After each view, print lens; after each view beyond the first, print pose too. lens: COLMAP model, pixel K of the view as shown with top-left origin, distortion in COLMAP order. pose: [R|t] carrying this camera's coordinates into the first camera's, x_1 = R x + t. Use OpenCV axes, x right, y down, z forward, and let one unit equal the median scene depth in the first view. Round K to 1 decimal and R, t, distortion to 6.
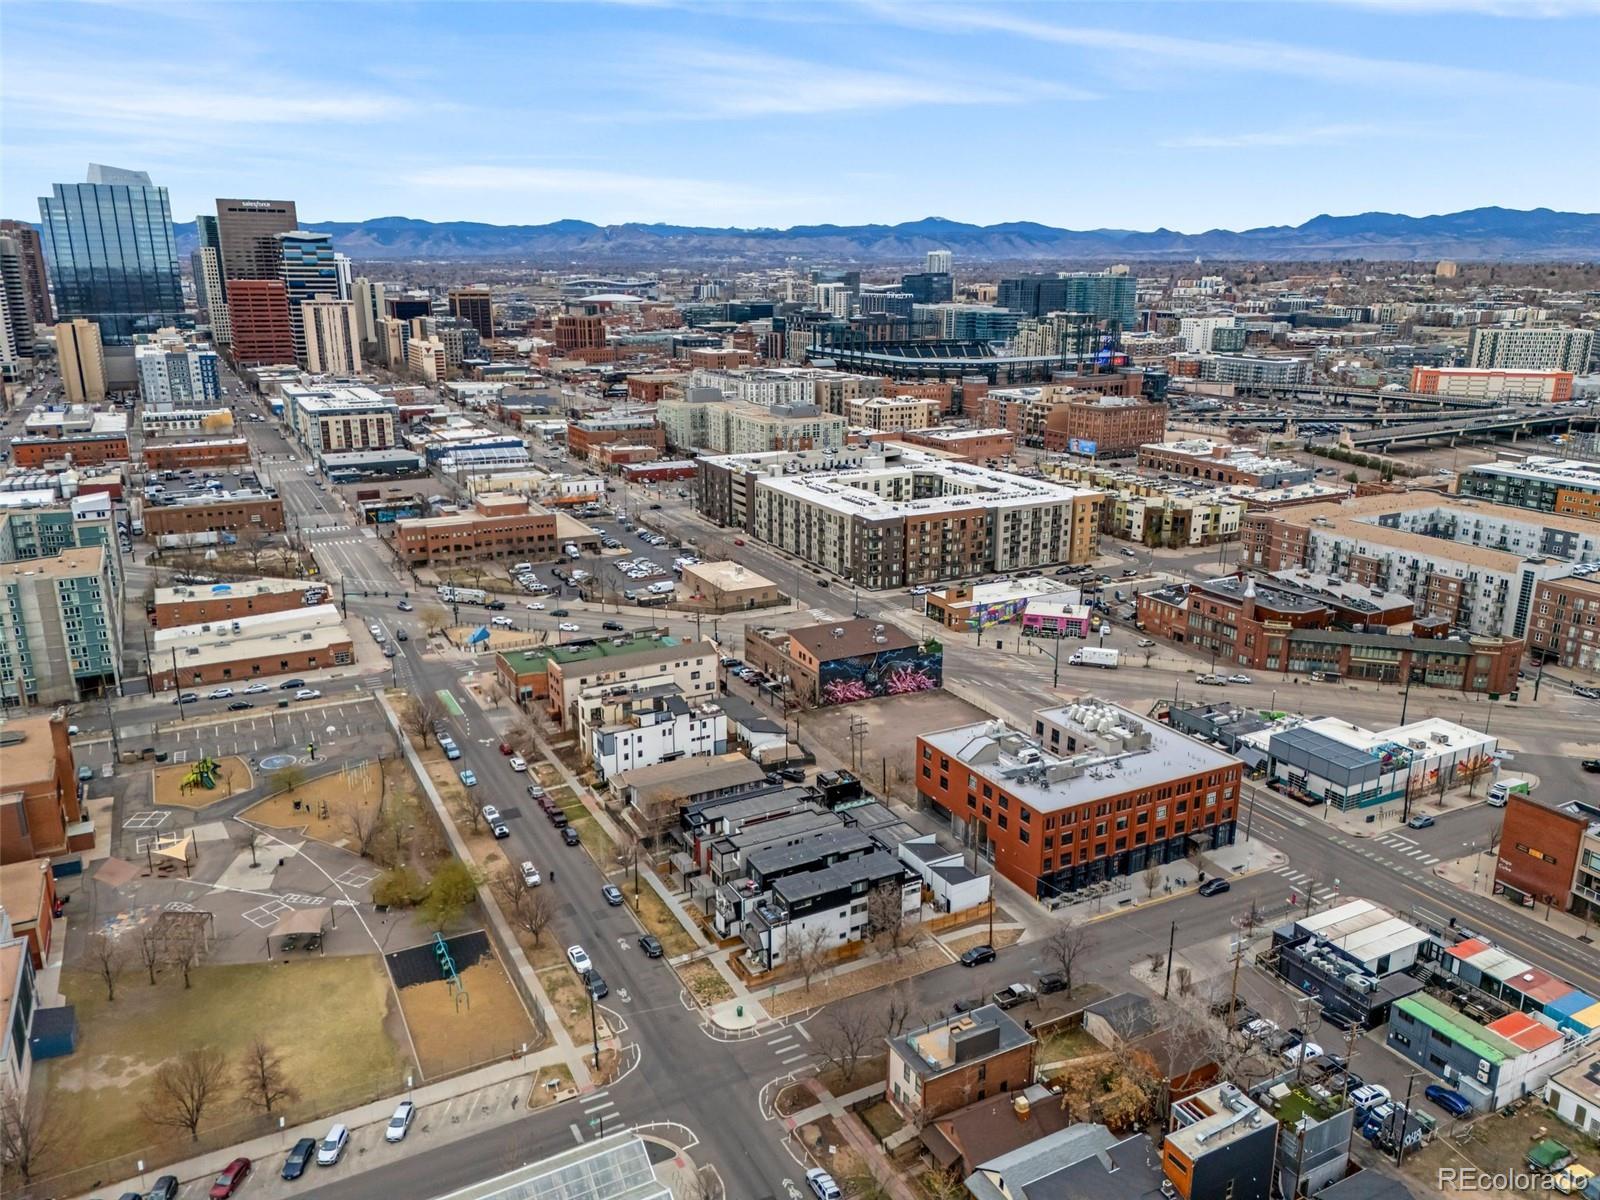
lens RADIAL K [[1162.7, 0, 803.2], [0, 1162.7, 598.2], [0, 0, 1]] dist [0.024829, -0.001354]
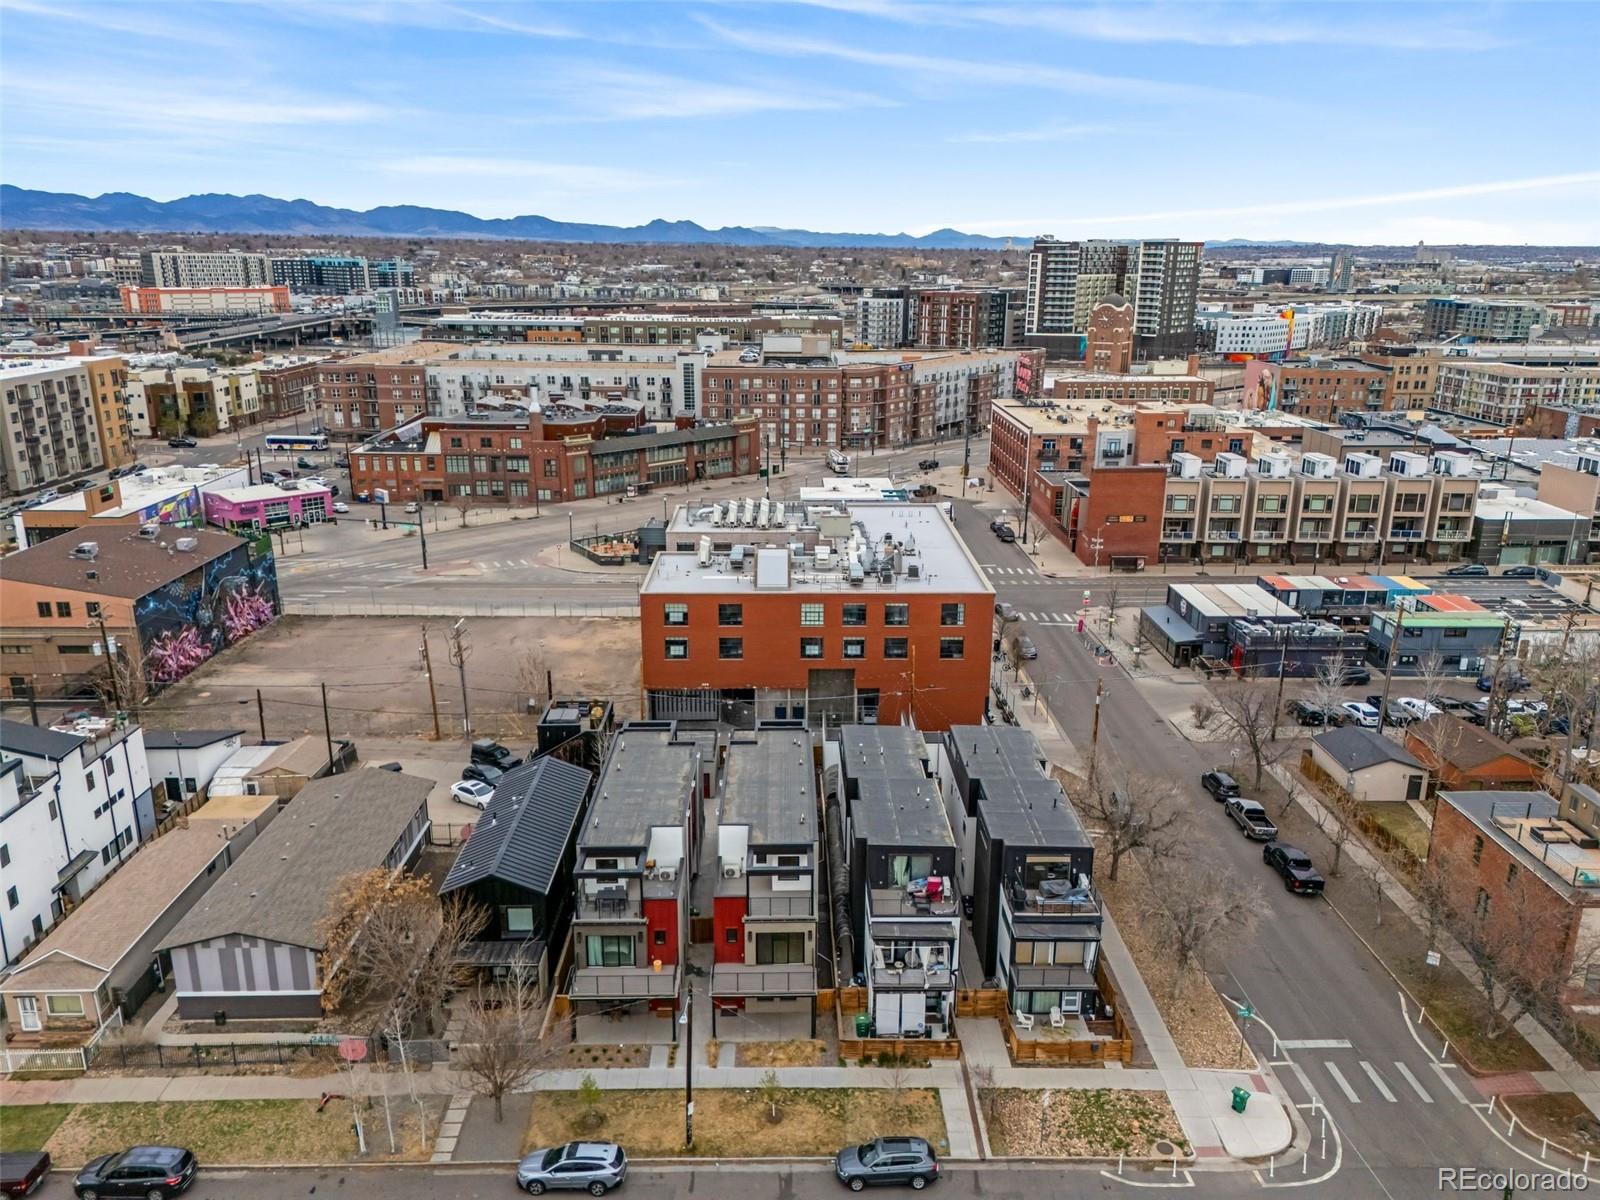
lens RADIAL K [[1162.7, 0, 805.9], [0, 1162.7, 603.6], [0, 0, 1]] dist [0.024829, -0.001354]
pose [[0.439849, -0.250478, 0.862435, -0.230484], [0.233558, 0.959179, 0.159459, 0.037130], [-0.867170, 0.131290, 0.480395, 0.458448]]
